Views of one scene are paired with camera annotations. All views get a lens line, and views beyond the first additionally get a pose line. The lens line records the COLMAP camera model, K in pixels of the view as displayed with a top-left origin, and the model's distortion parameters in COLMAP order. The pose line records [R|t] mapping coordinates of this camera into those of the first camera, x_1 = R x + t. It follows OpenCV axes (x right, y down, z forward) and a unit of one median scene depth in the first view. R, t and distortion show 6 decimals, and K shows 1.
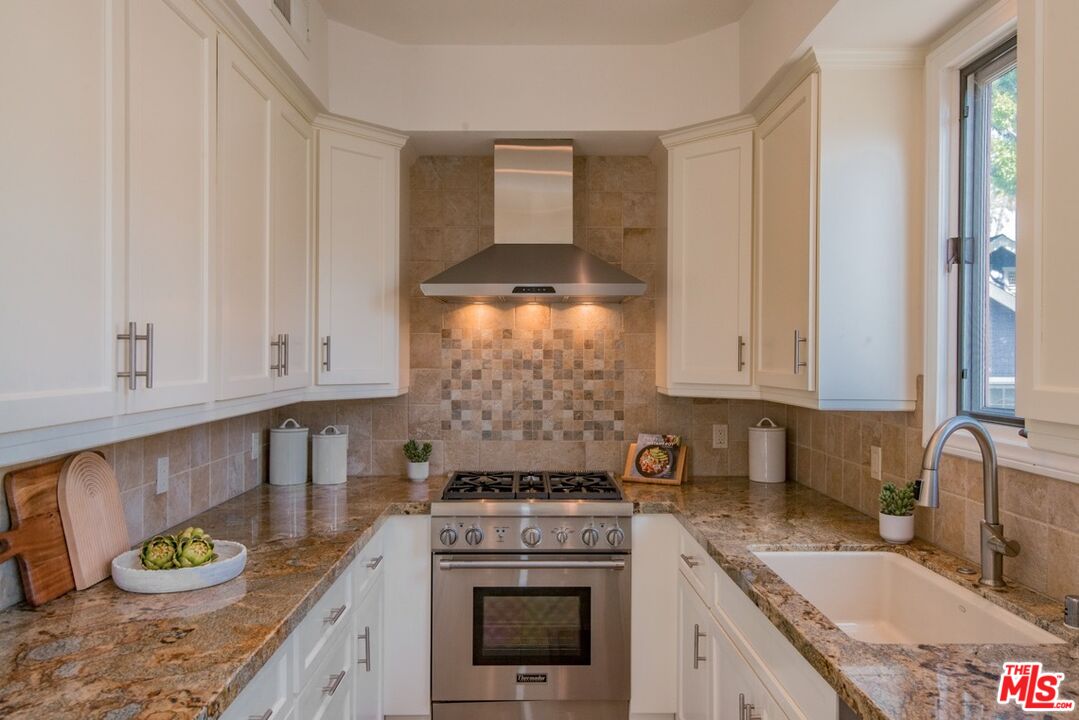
lens RADIAL K [[772.5, 0, 538.1], [0, 772.5, 357.4], [0, 0, 1]] dist [0.015273, -0.001427]
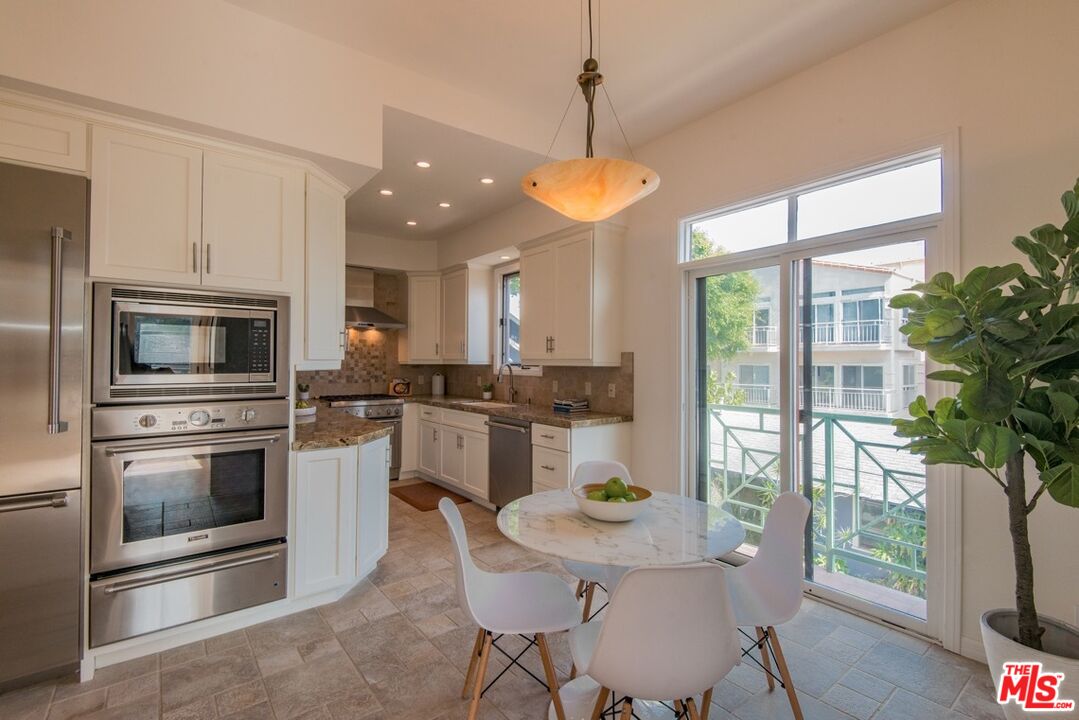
lens RADIAL K [[492.3, 0, 538.2], [0, 492.3, 358.5], [0, 0, 1]] dist [0.013412, -0.006036]
pose [[0.796837, 0.007036, 0.604154, -0.509265], [-0.002551, 0.999962, -0.008282, 0.040735], [-0.604189, 0.005059, 0.796825, -0.676601]]
